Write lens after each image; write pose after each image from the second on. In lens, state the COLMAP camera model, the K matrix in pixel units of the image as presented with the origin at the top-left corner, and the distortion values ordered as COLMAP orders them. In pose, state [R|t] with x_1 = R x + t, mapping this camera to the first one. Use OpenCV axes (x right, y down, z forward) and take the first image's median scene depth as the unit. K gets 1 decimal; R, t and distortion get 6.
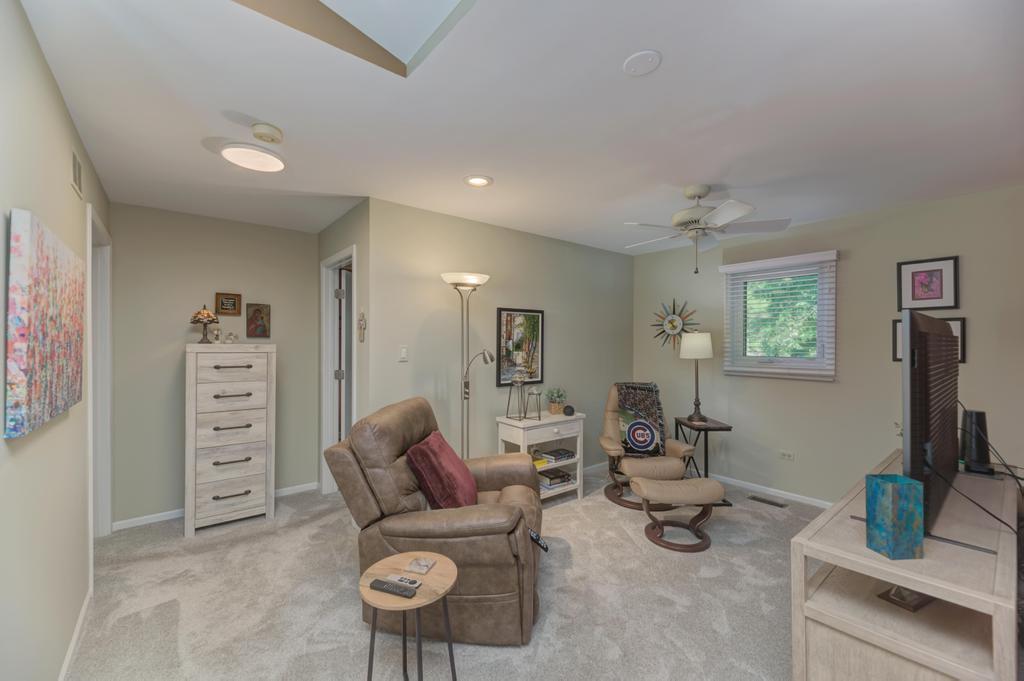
lens RADIAL K [[406.9, 0, 514.5], [0, 406.9, 344.4], [0, 0, 1]] dist [0.000024, -0.000371]
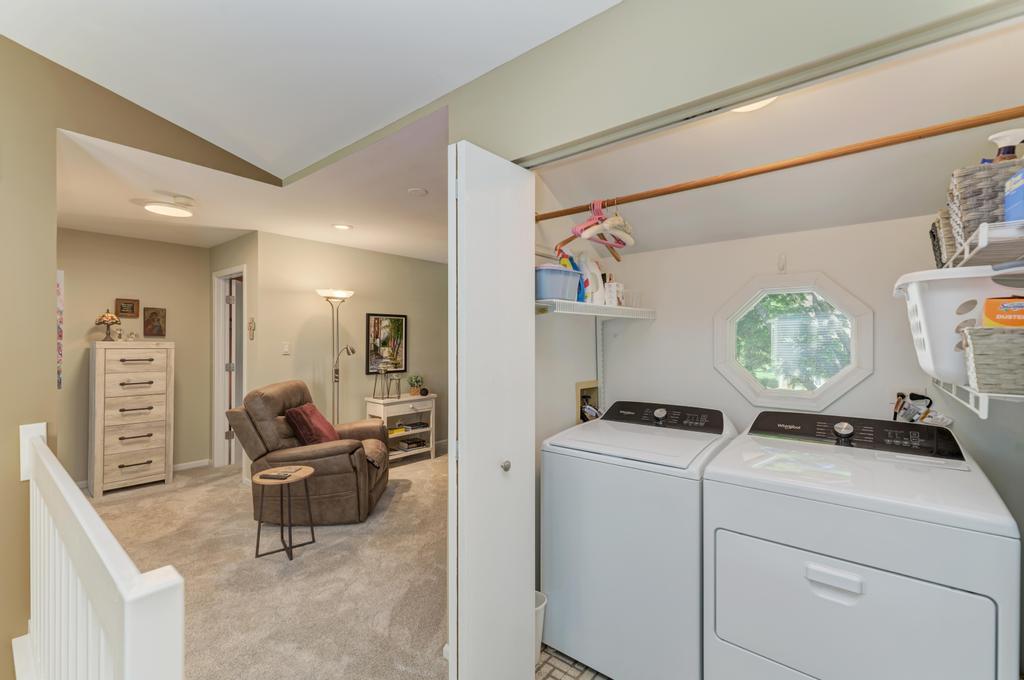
lens RADIAL K [[453.3, 0, 526.0], [0, 453.3, 341.6], [0, 0, 1]] dist [0.001445, 0.000104]
pose [[0.980984, -0.001708, 0.194081, 0.192596], [0.002529, 0.999989, -0.003983, 0.007125], [-0.194072, 0.004398, 0.980977, -0.558382]]
